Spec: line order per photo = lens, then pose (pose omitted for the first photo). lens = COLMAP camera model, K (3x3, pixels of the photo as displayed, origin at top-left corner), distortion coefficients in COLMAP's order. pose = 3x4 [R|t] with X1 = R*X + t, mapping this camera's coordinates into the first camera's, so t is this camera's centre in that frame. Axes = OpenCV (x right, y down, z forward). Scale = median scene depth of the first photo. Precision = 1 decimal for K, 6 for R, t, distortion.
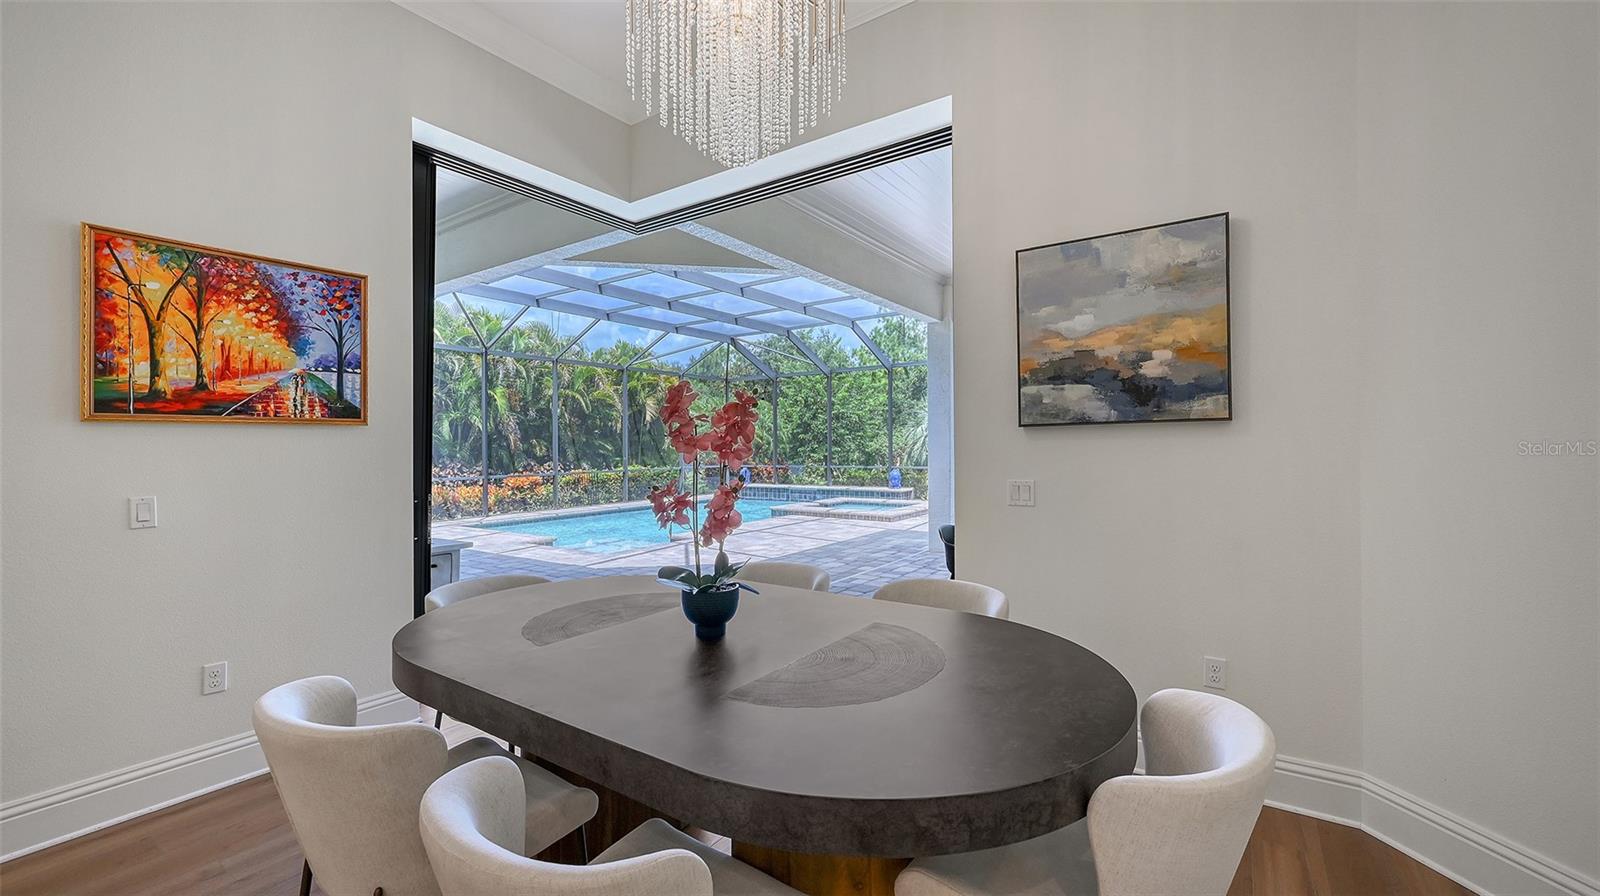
lens RADIAL K [[638.8, 0, 800.0], [0, 638.8, 448.0], [0, 0, 1]] dist [-0.000865, -0.000119]
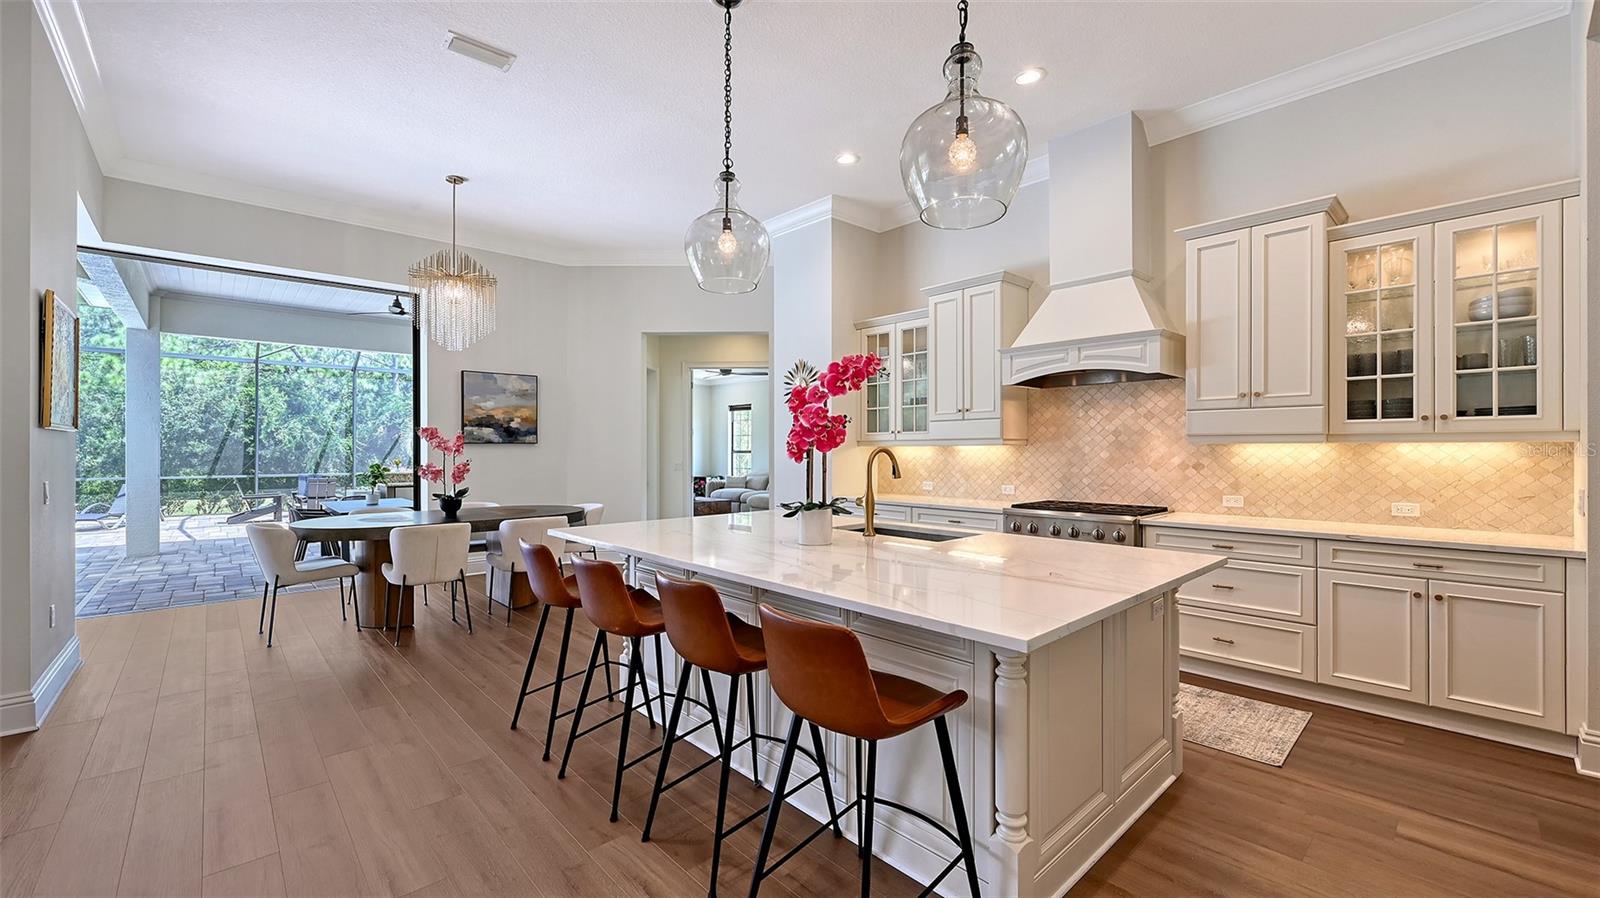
lens RADIAL K [[638.8, 0, 800.0], [0, 638.8, 449.0], [0, 0, 1]] dist [-0.000865, -0.000119]
pose [[0.223309, 0.010071, 0.974696, -1.902382], [0.000371, 0.999946, -0.010417, 0.014194], [-0.974748, 0.002687, 0.223293, -0.858645]]
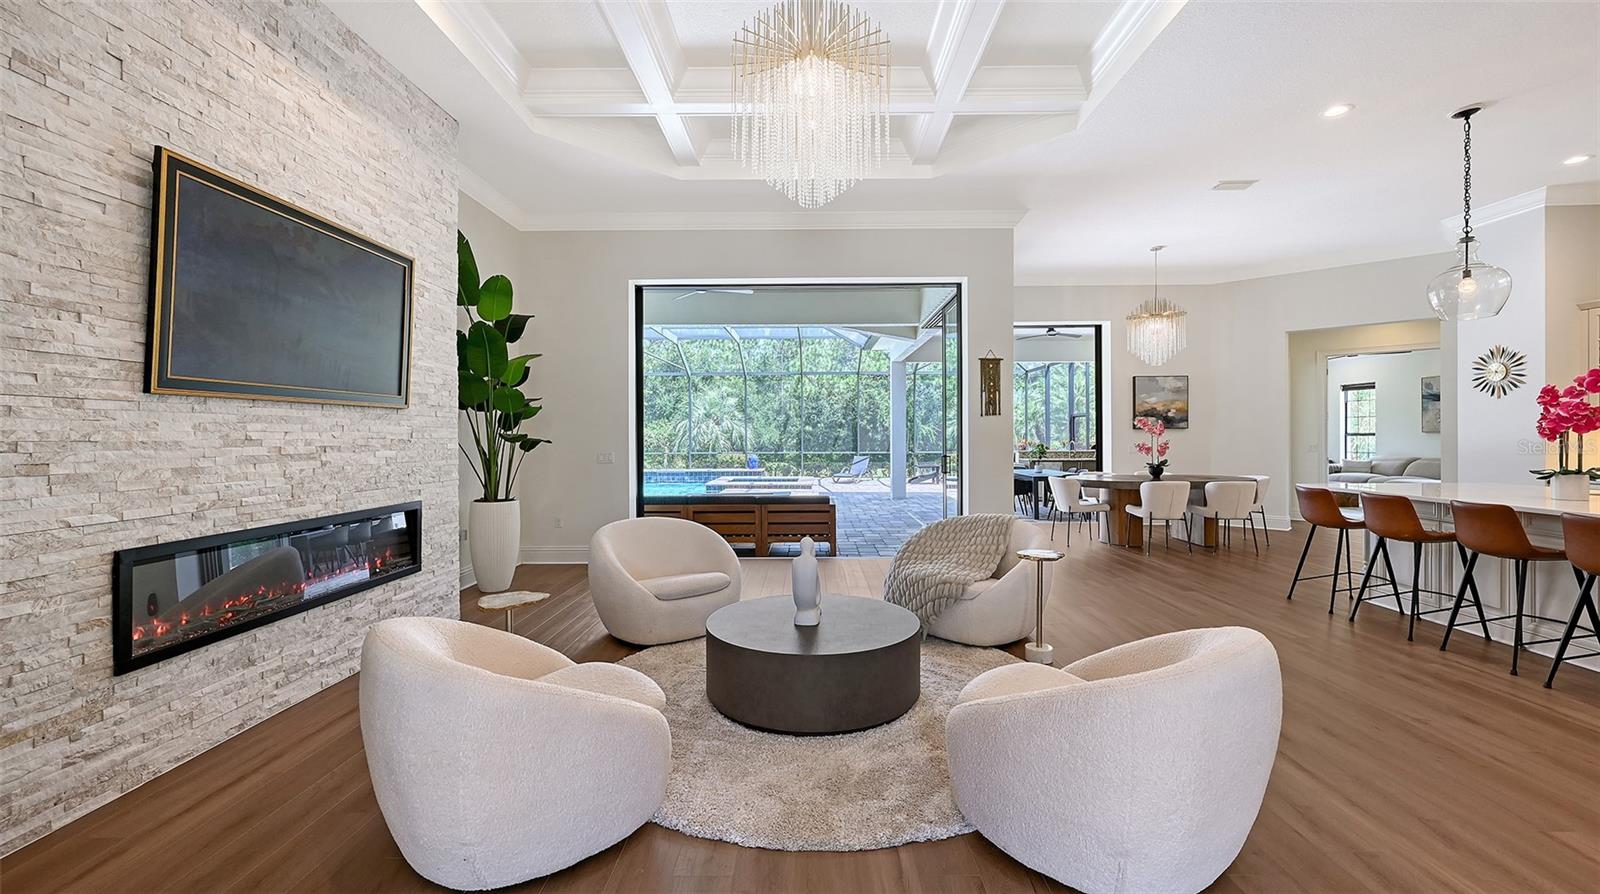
lens RADIAL K [[642.0, 0, 806.5], [0, 642.0, 434.4], [0, 0, 1]] dist [0.002057, 0.000399]
pose [[0.825616, 0.005629, 0.564204, -3.268827], [-0.001686, 0.999970, -0.007509, 0.025135], [-0.564230, 0.005248, 0.825601, -0.880518]]
